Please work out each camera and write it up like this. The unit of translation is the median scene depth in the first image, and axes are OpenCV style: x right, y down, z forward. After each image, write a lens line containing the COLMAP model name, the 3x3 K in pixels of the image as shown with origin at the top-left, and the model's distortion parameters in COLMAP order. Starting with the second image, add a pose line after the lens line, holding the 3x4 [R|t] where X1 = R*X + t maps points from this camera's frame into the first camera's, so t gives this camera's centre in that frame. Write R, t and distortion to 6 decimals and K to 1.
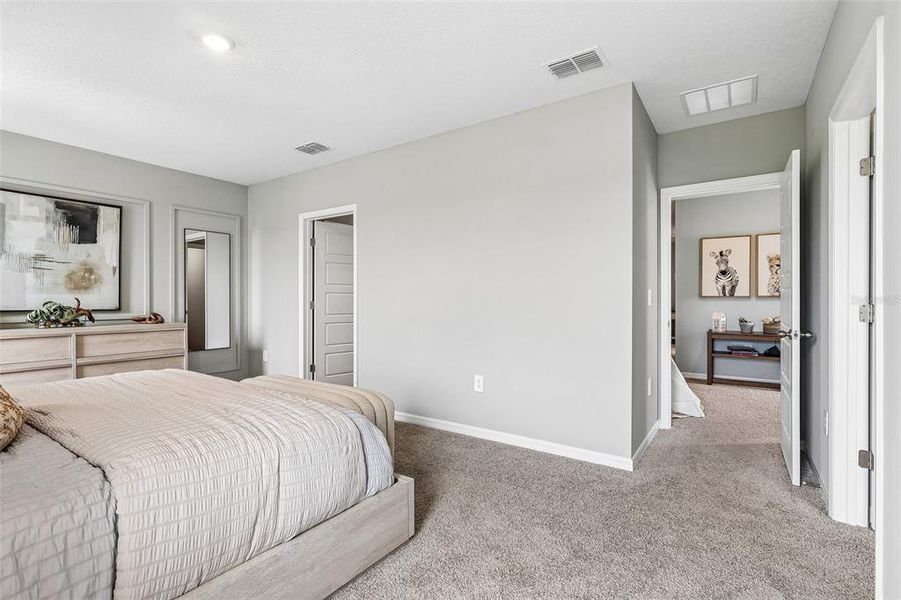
lens RADIAL K [[429.7, 0, 449.1], [0, 429.7, 301.3], [0, 0, 1]] dist [-0.001938, 0.000008]
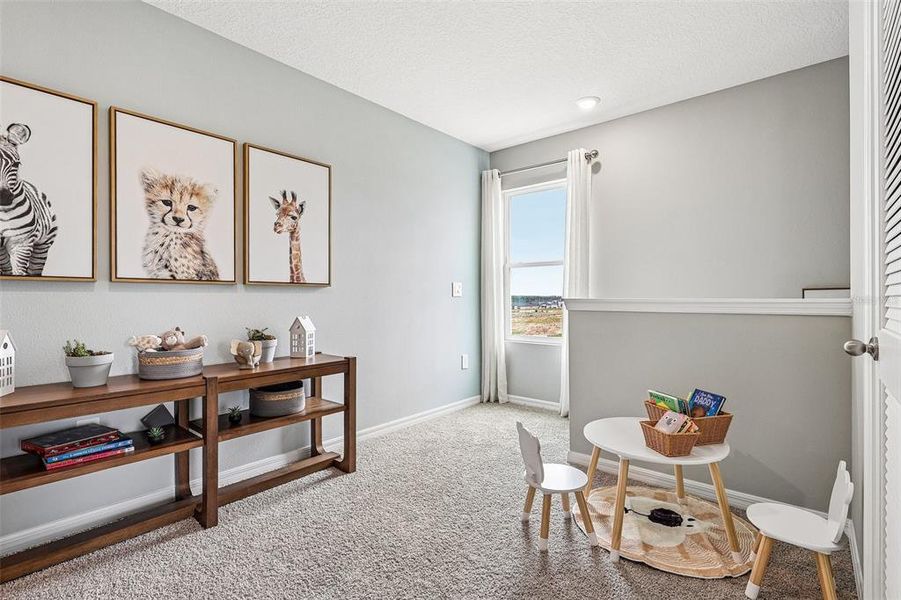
lens RADIAL K [[429.7, 0, 449.3], [0, 429.7, 298.5], [0, 0, 1]] dist [-0.001938, 0.000008]
pose [[0.102448, -0.004298, 0.994729, 0.387057], [-0.001843, 0.999988, 0.004511, 0.003205], [-0.994737, -0.002296, 0.102438, 0.683149]]
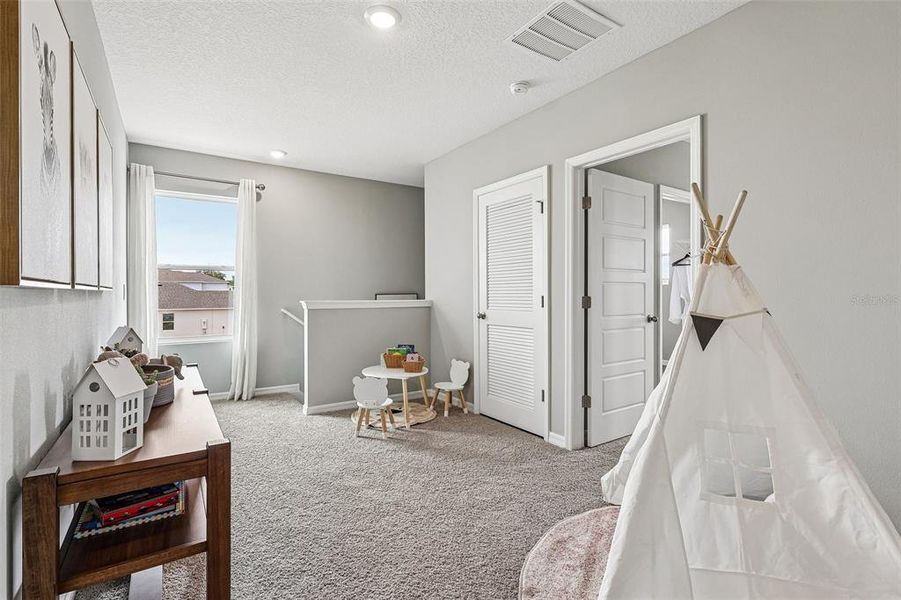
lens RADIAL K [[429.7, 0, 450.8], [0, 429.7, 297.6], [0, 0, 1]] dist [-0.001938, 0.000008]
pose [[-0.925877, 0.005714, 0.377783, 0.410314], [0.005231, 0.999984, -0.002305, 0.002775], [-0.377790, -0.000158, -0.925891, 1.142803]]
